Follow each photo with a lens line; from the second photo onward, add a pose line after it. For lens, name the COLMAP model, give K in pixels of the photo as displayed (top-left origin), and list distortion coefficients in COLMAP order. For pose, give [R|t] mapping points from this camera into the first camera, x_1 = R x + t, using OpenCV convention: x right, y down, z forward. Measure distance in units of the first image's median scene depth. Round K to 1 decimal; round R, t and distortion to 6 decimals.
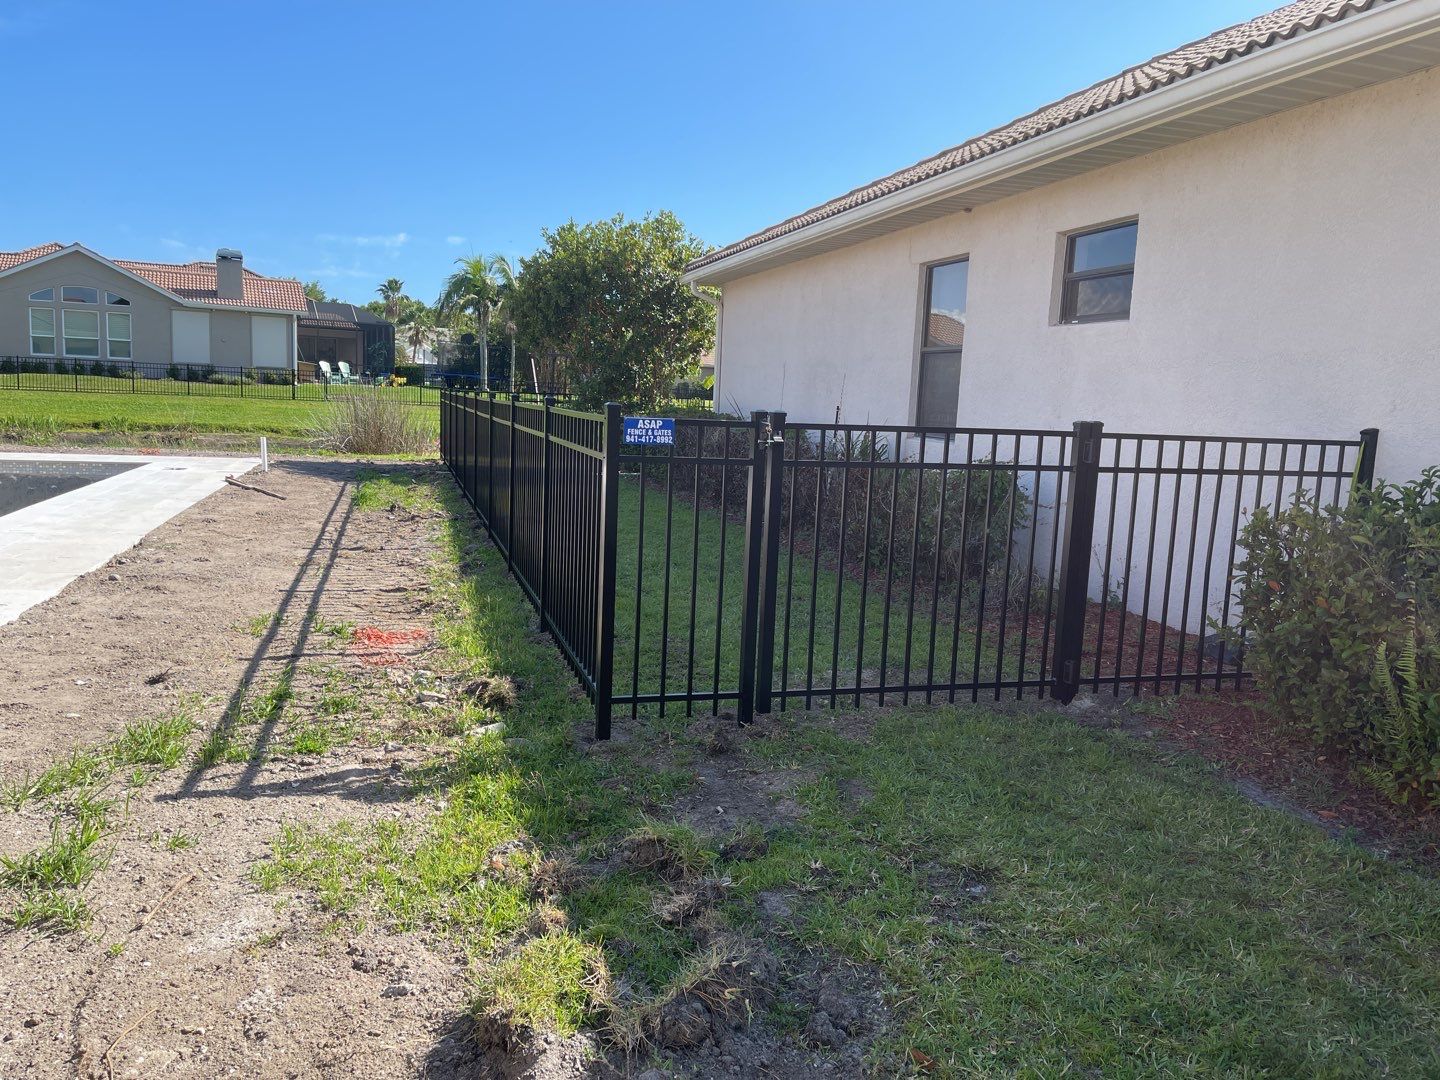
lens RADIAL K [[1099.3, 0, 722.0], [0, 1099.3, 554.4], [0, 0, 1]] dist [0.076259, -0.105814]
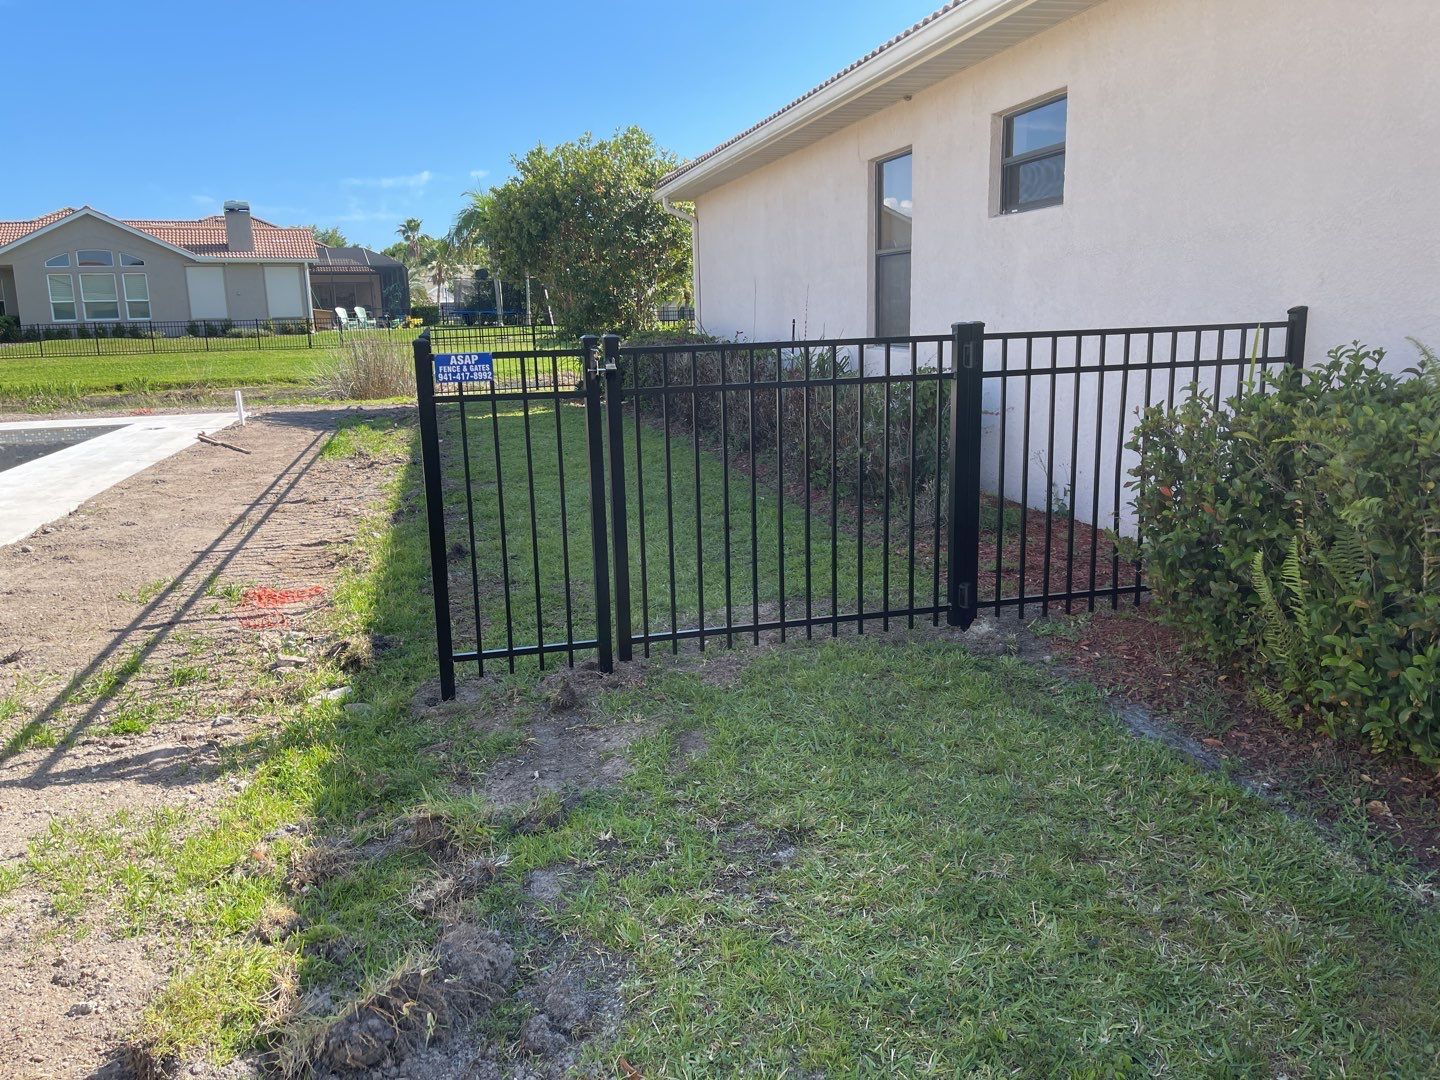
lens RADIAL K [[1096.1, 0, 718.3], [0, 1096.1, 539.4], [0, 0, 1]] dist [0.071761, -0.092387]
pose [[0.996652, -0.060591, -0.054896, 0.164530], [0.063716, 0.996334, 0.057089, -0.006960], [0.051236, -0.060395, 0.996859, 0.074086]]
